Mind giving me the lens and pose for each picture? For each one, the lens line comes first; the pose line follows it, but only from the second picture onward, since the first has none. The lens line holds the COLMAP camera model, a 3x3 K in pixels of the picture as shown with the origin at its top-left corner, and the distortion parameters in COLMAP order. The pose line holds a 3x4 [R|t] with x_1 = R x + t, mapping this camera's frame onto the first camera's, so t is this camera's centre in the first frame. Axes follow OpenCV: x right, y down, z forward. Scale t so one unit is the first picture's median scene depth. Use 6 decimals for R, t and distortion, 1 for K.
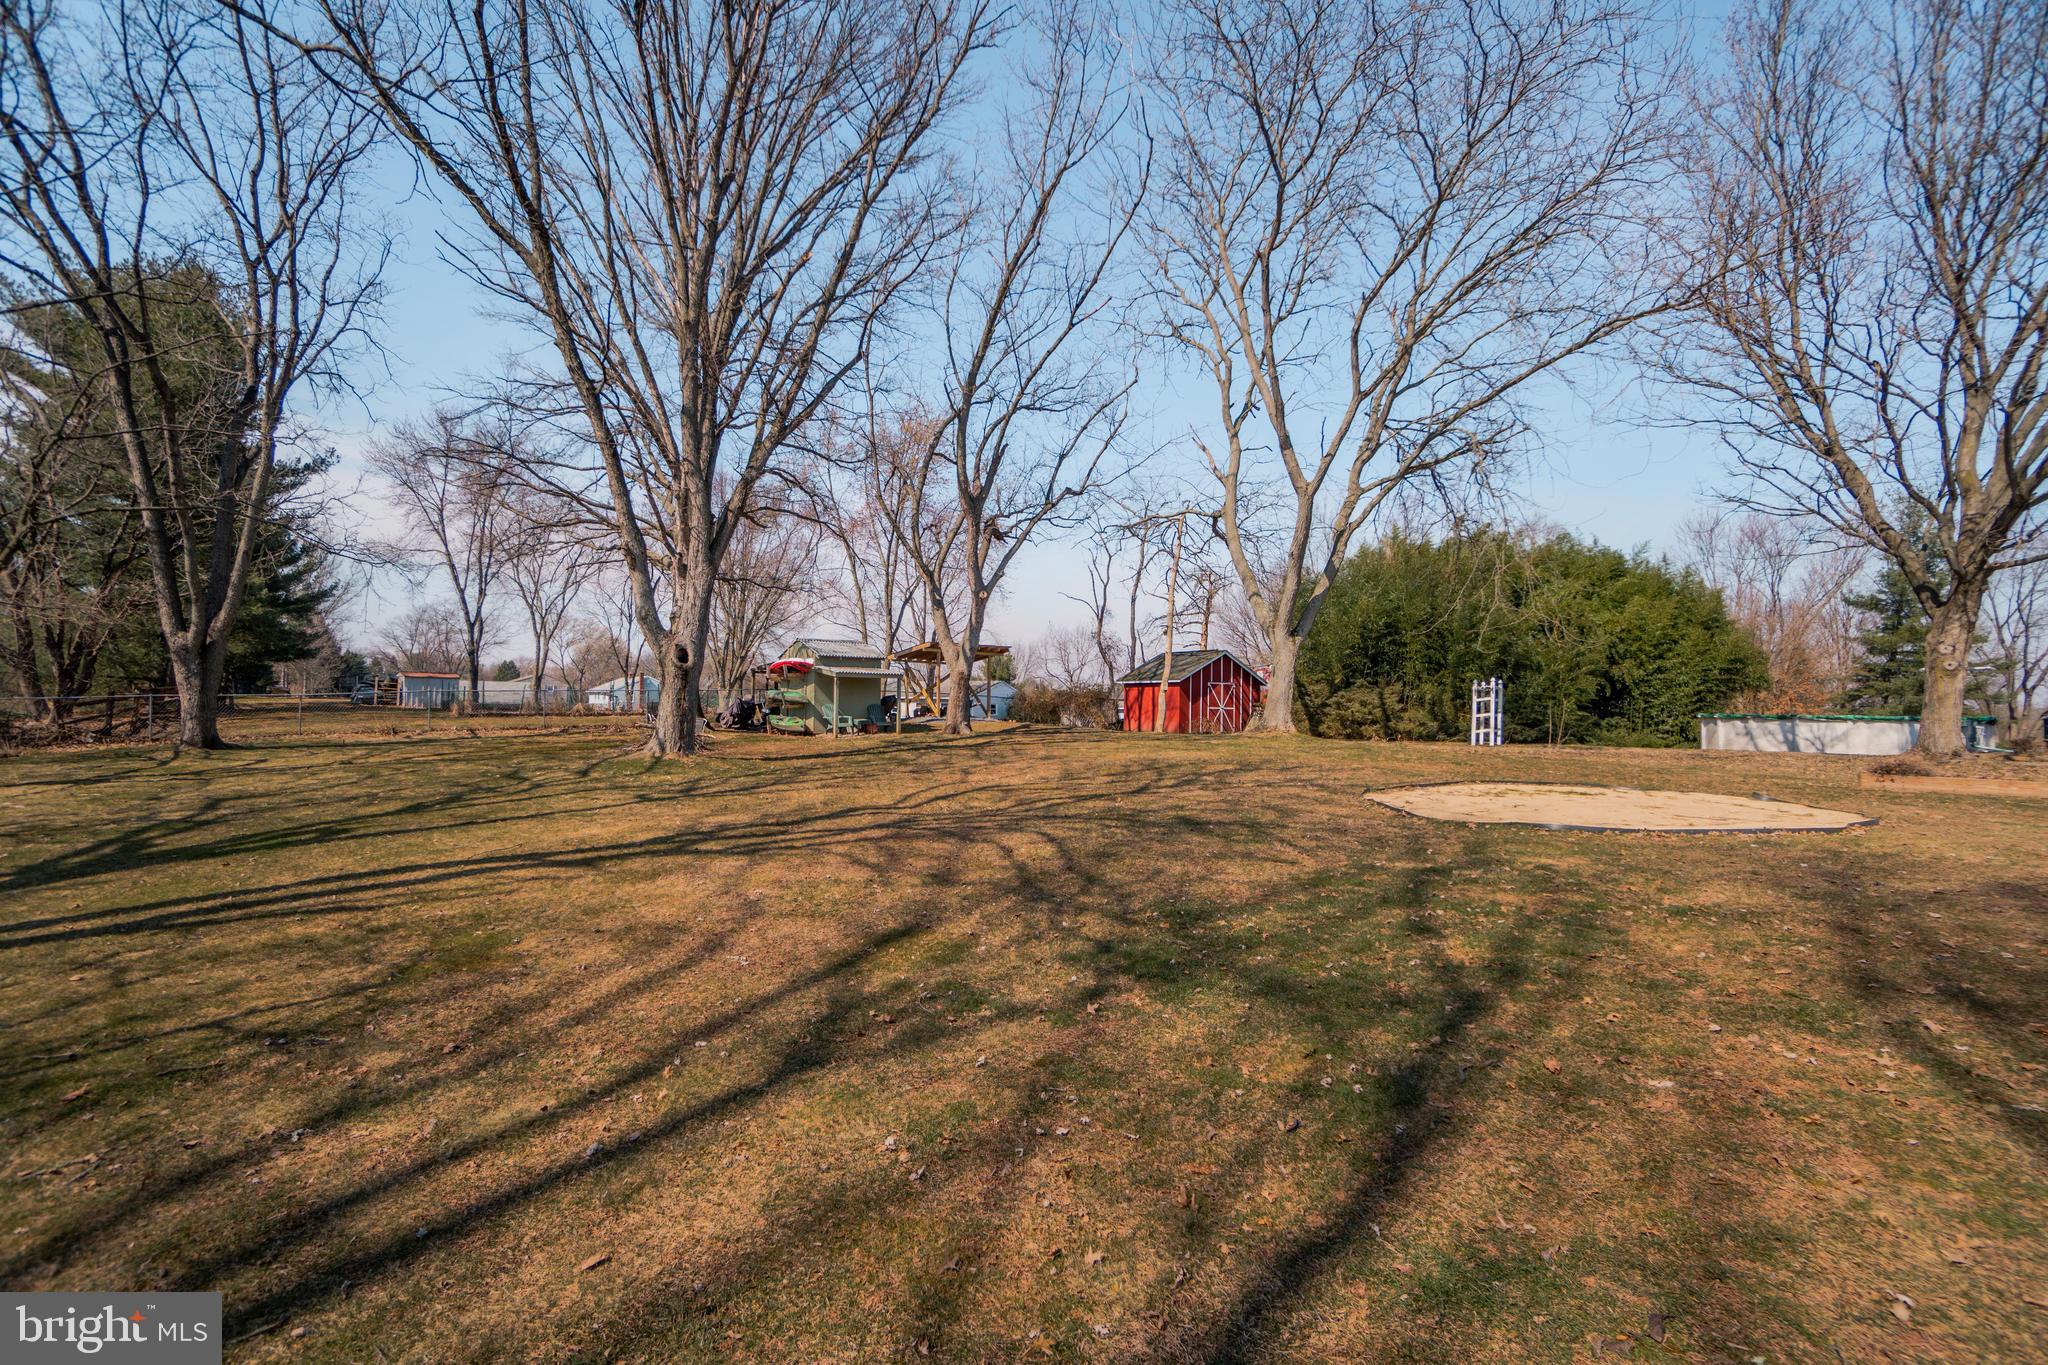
lens RADIAL K [[899.2, 0, 998.4], [0, 899.2, 679.0], [0, 0, 1]] dist [-0.036867, 0.009008]
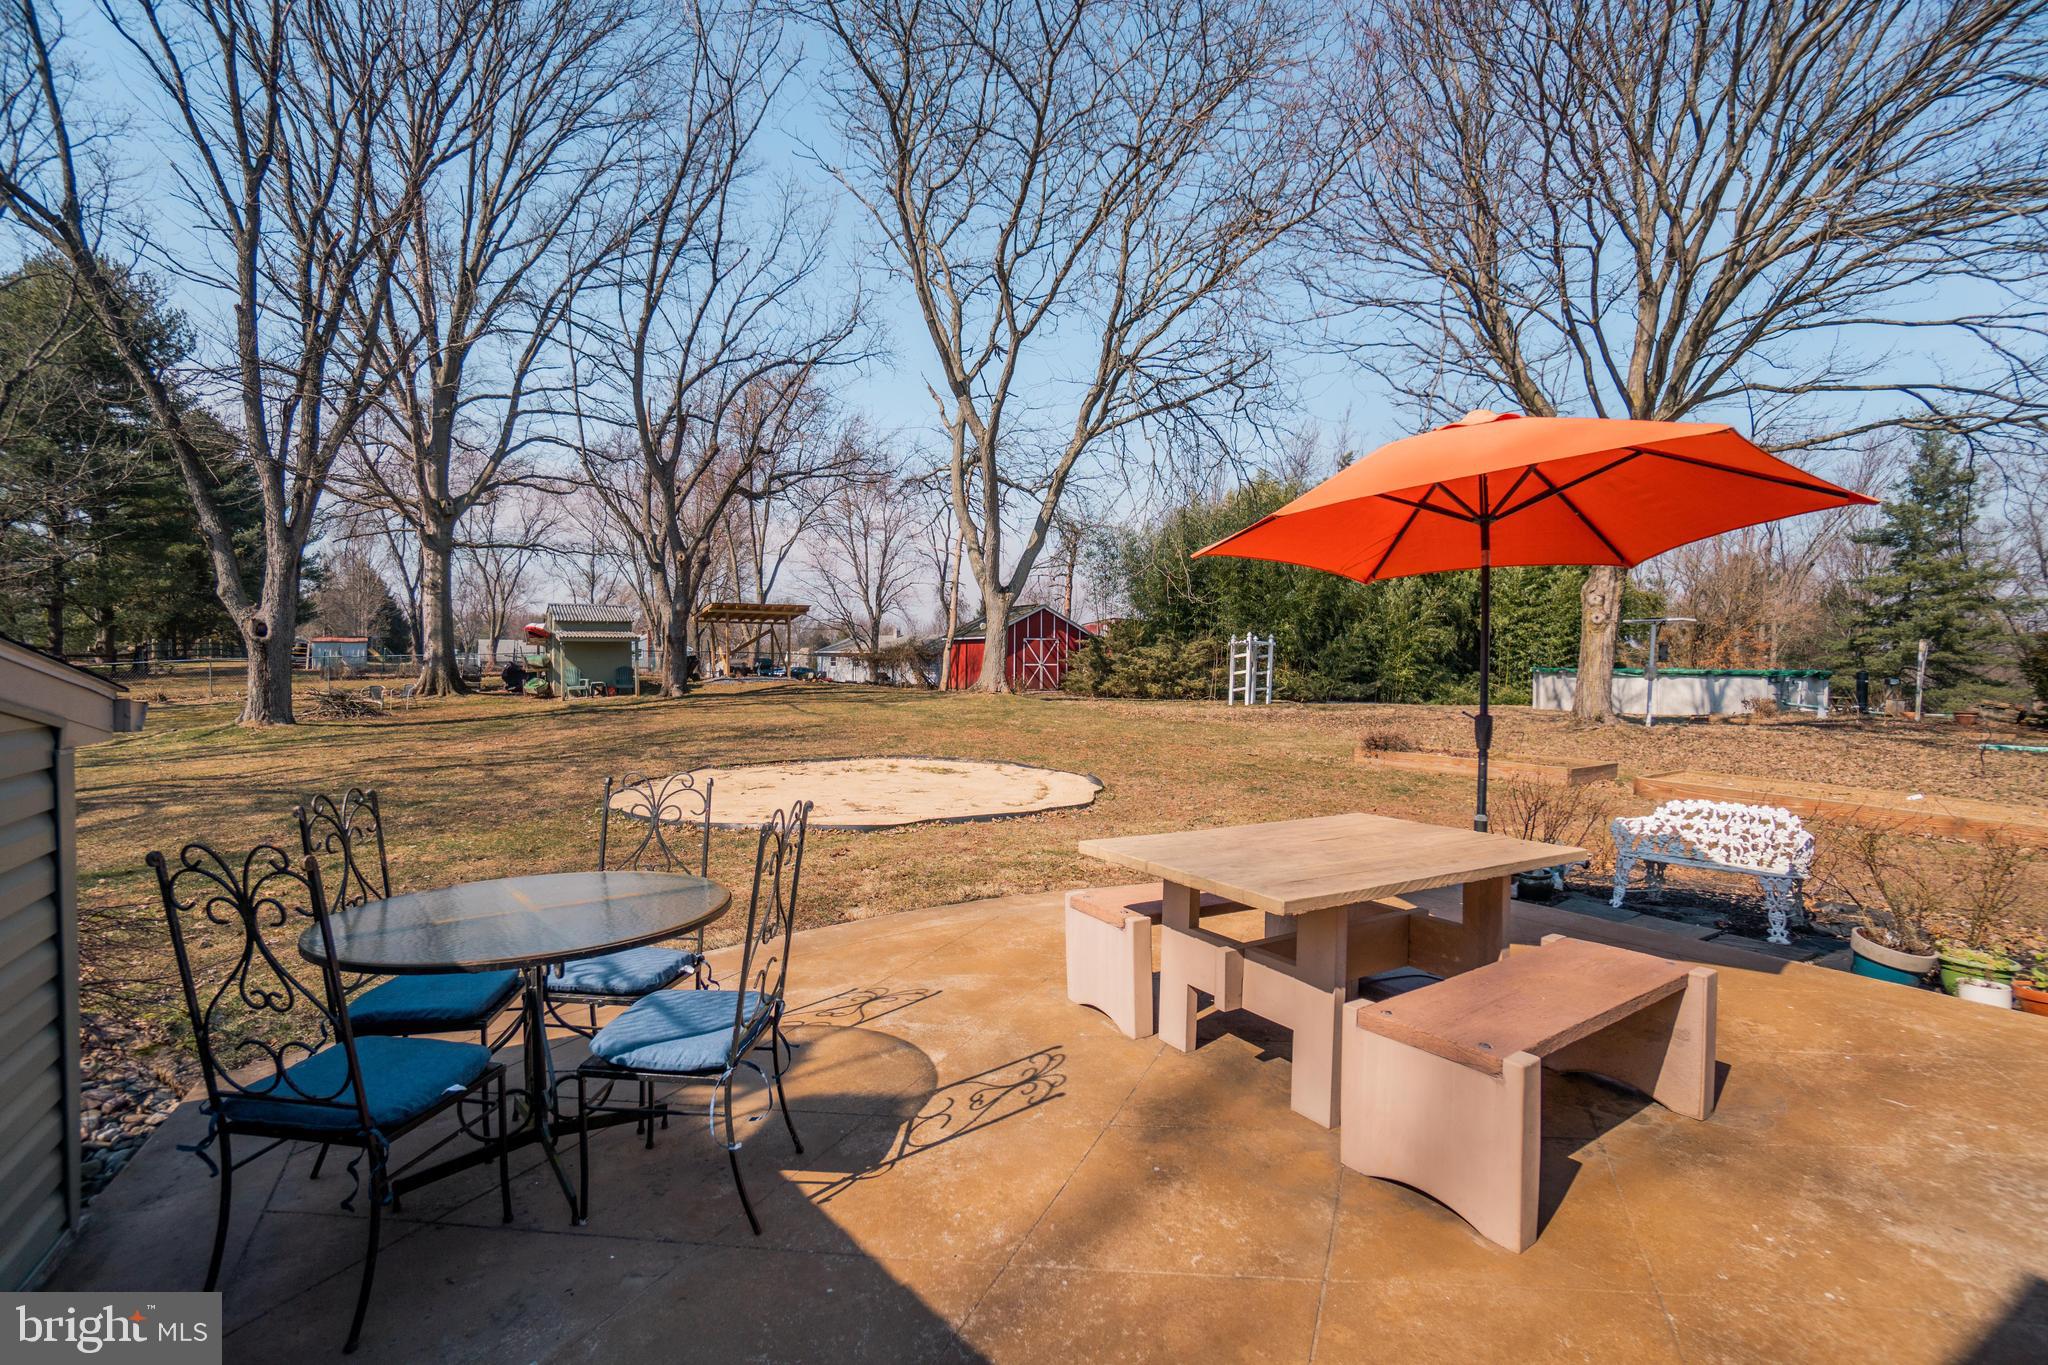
lens RADIAL K [[899.2, 0, 1004.1], [0, 899.2, 674.6], [0, 0, 1]] dist [-0.036867, 0.009008]
pose [[0.994811, -0.008356, -0.101398, 0.402460], [0.013671, 0.998562, 0.051832, -0.009706], [0.100819, -0.052949, 0.993495, 0.035383]]
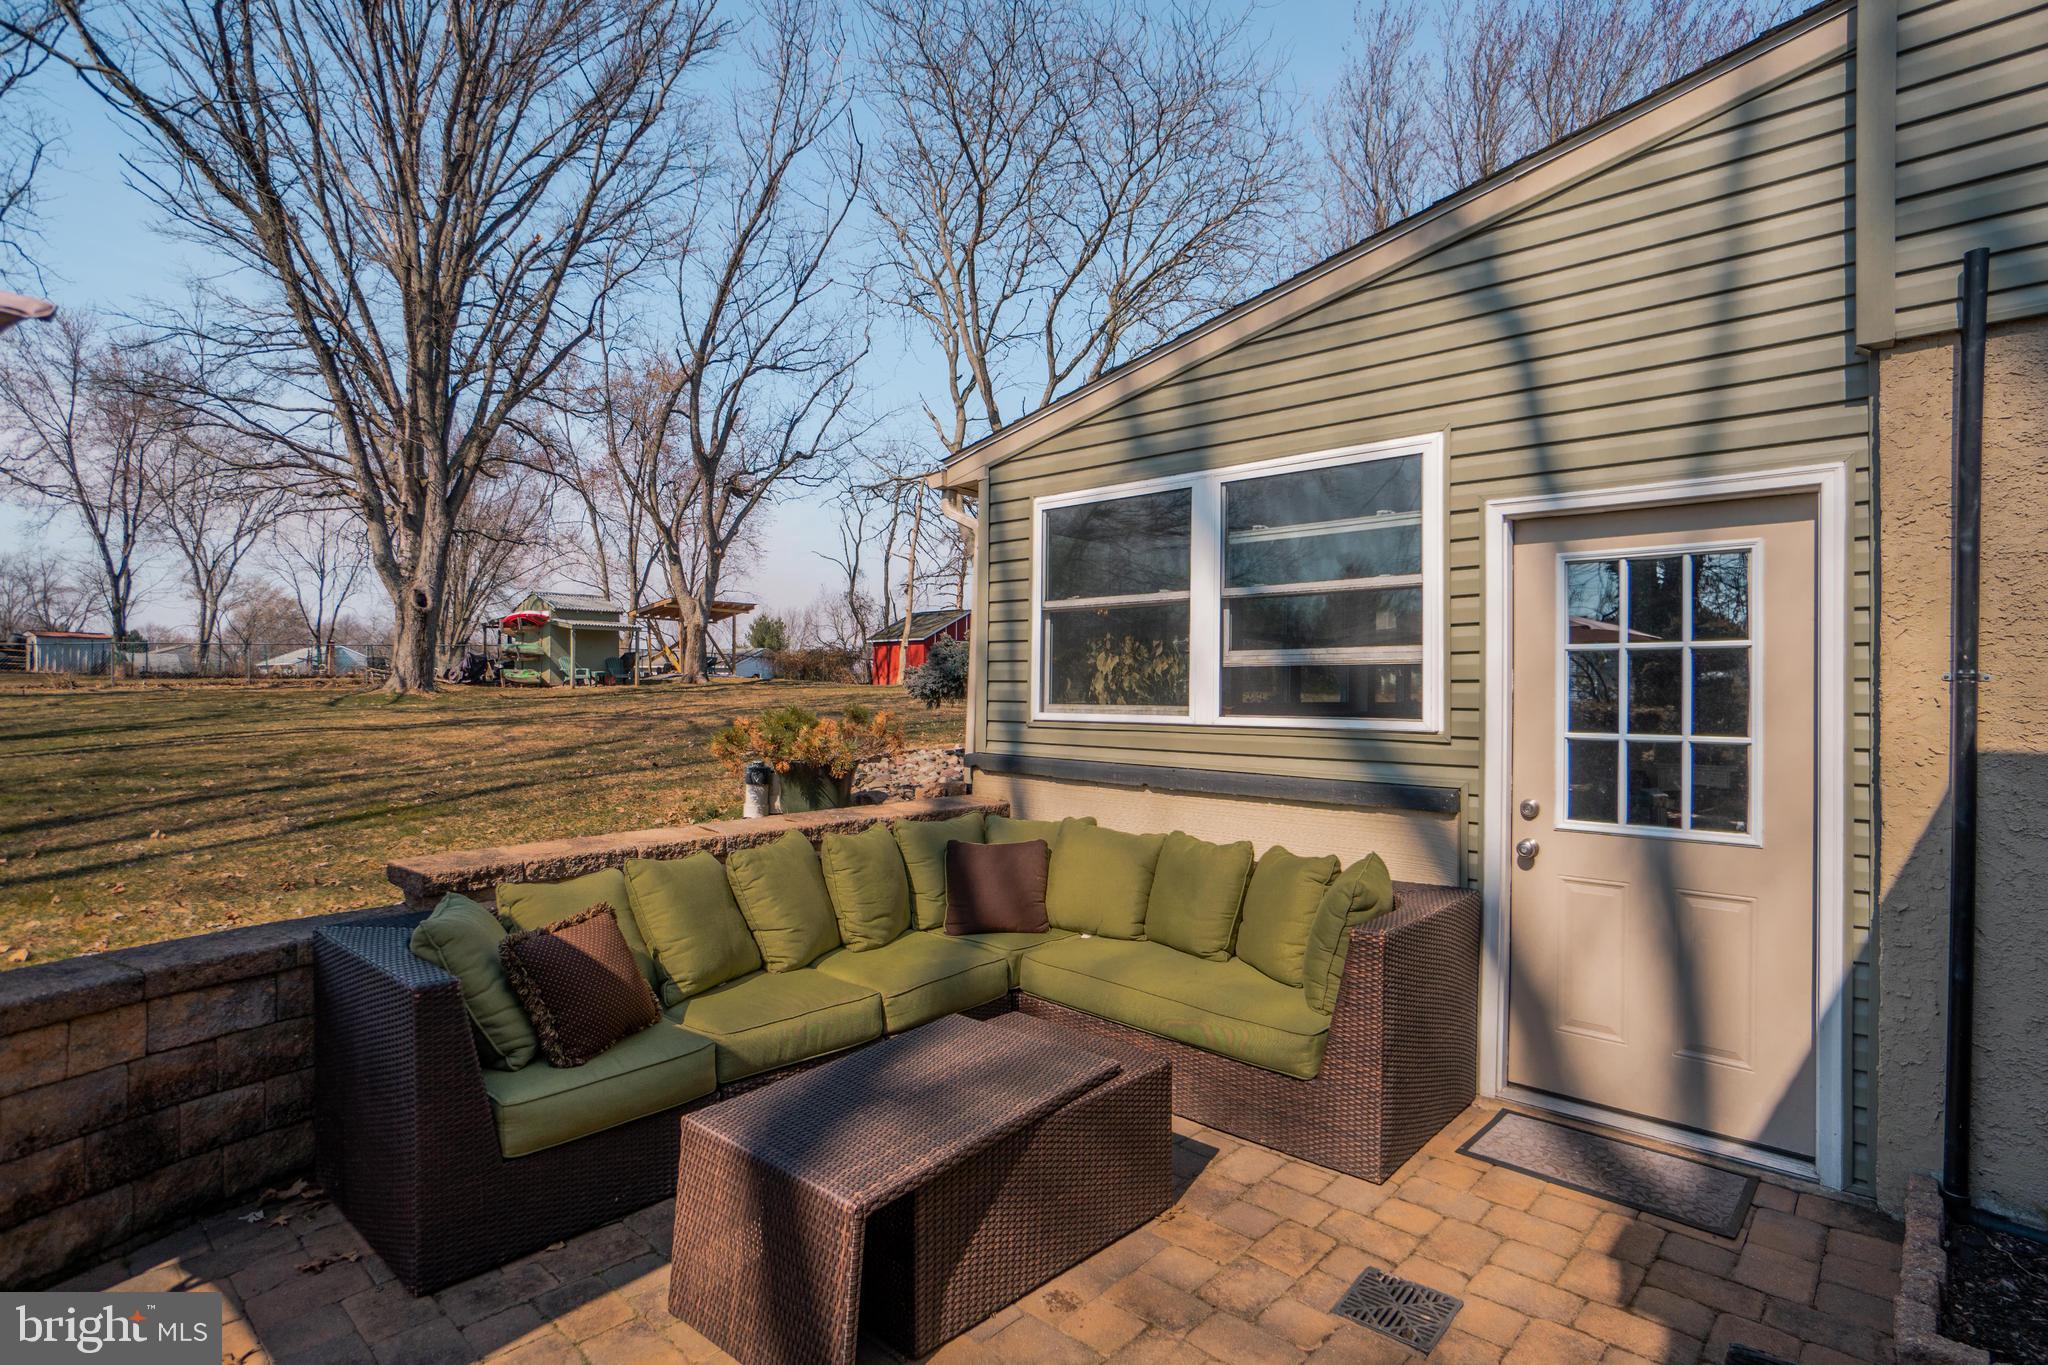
lens RADIAL K [[1040.7, 0, 979.2], [0, 1040.7, 683.9], [0, 0, 1]] dist [-0.019945, 0.007333]
pose [[0.982468, -0.005125, 0.186362, 0.051440], [-0.000113, 0.999606, 0.028082, 0.025892], [-0.186432, -0.027611, 0.982080, -0.238374]]
